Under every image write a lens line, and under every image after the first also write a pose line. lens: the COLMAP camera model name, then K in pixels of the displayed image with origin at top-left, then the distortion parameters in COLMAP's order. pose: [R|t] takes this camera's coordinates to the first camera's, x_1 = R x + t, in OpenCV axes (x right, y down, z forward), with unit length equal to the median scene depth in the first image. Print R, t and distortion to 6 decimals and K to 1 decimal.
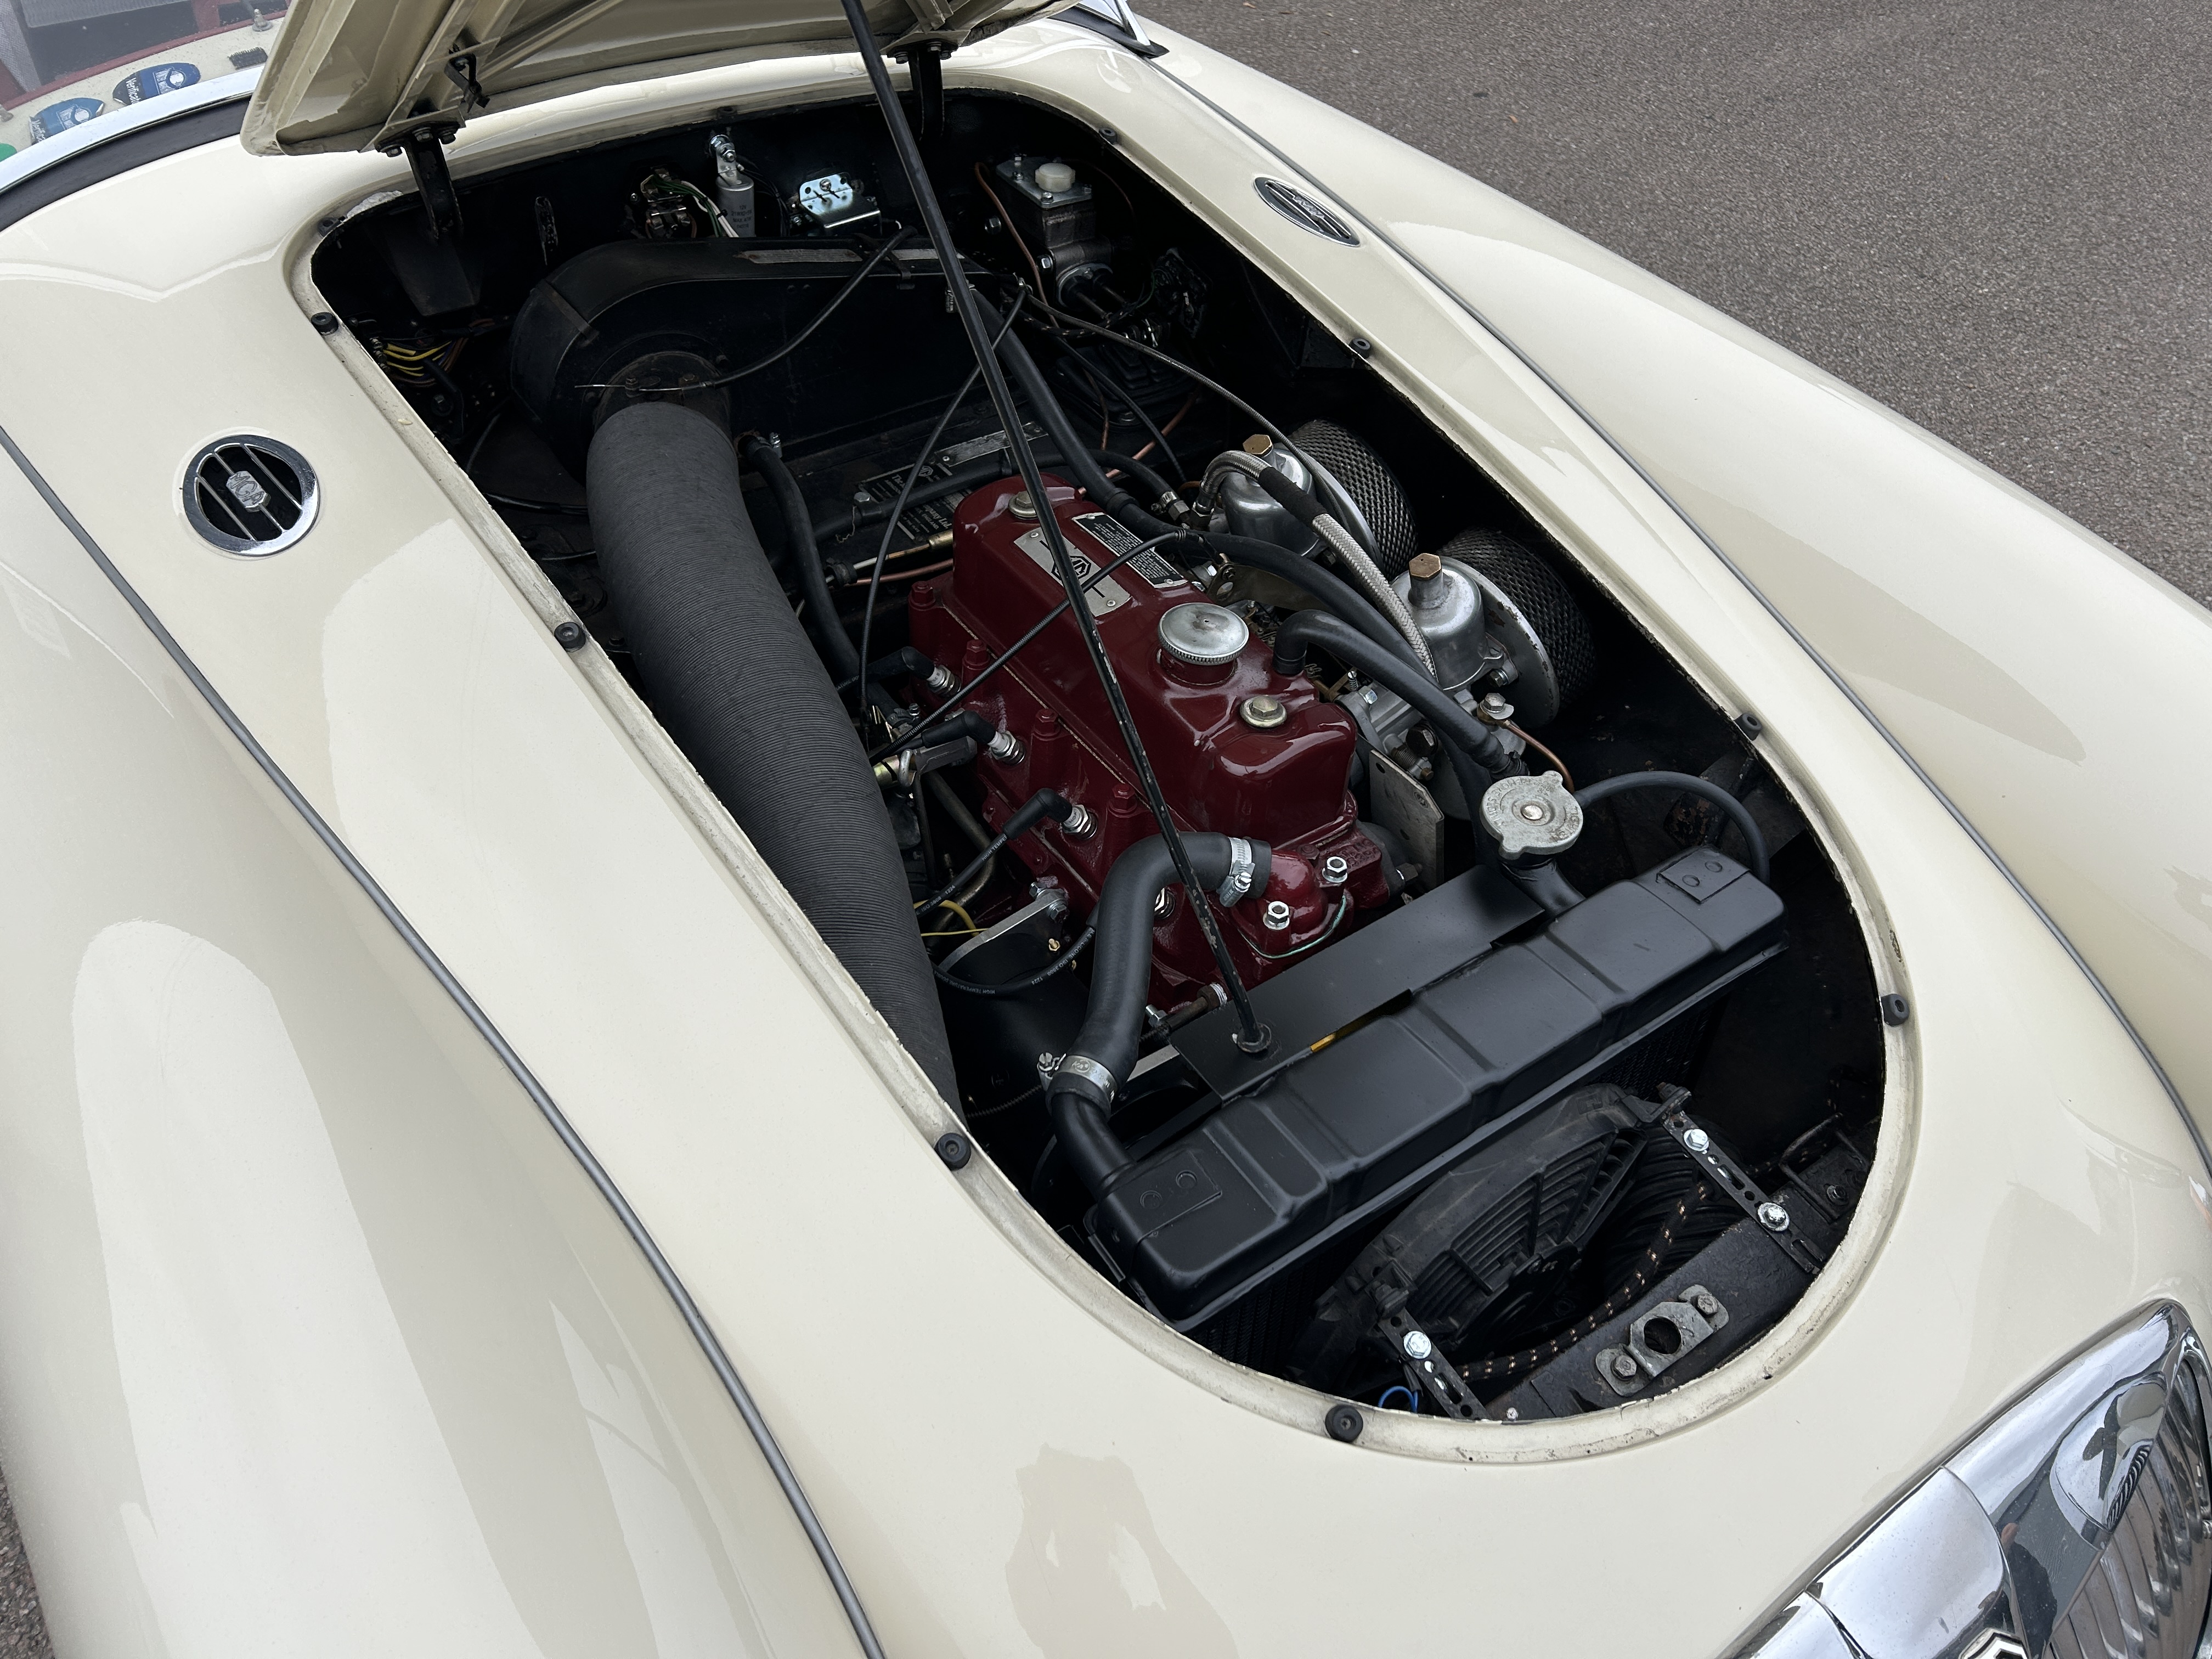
lens RADIAL K [[1674.7, 0, 1105.6], [0, 1674.7, 823.7], [0, 0, 1]] dist [0.049595, -0.050102]
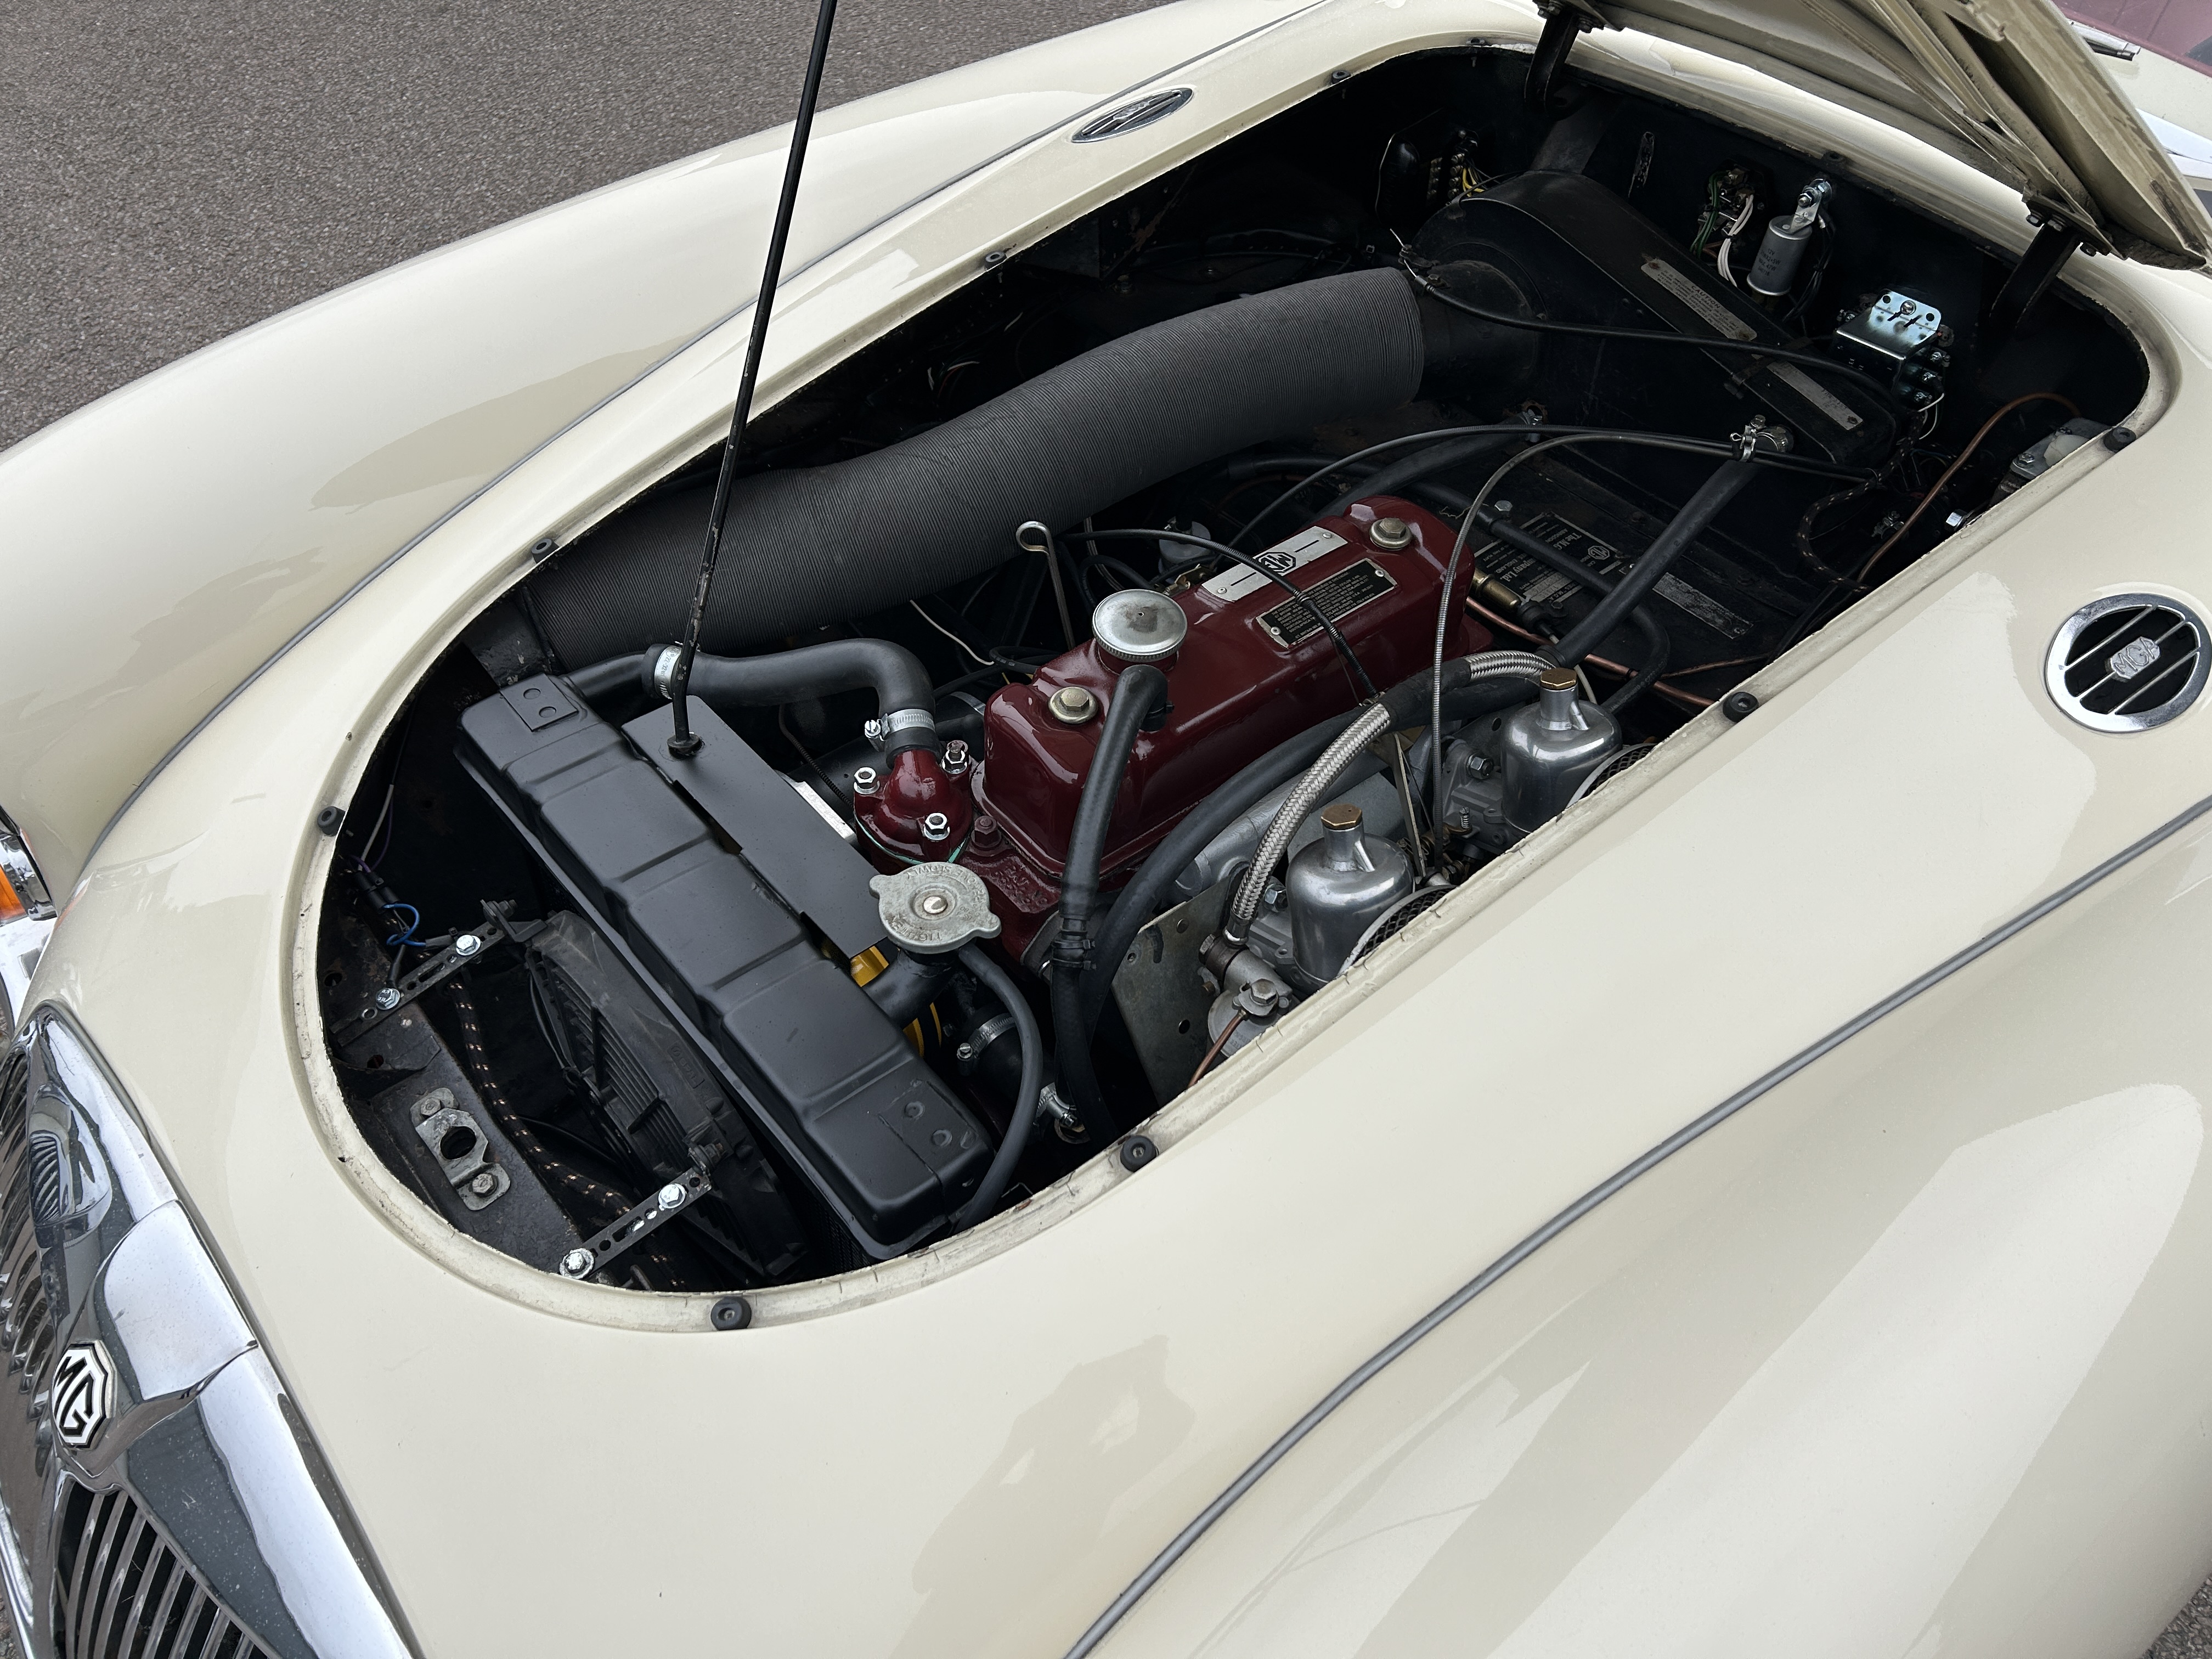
lens RADIAL K [[1674.7, 0, 1106.2], [0, 1674.7, 834.0], [0, 0, 1]] dist [0.049595, -0.050102]
pose [[0.092405, 0.699950, -0.708188, 0.873465], [-0.707036, 0.546921, 0.448305, -0.495495], [0.701115, 0.459289, 0.545428, 0.562641]]
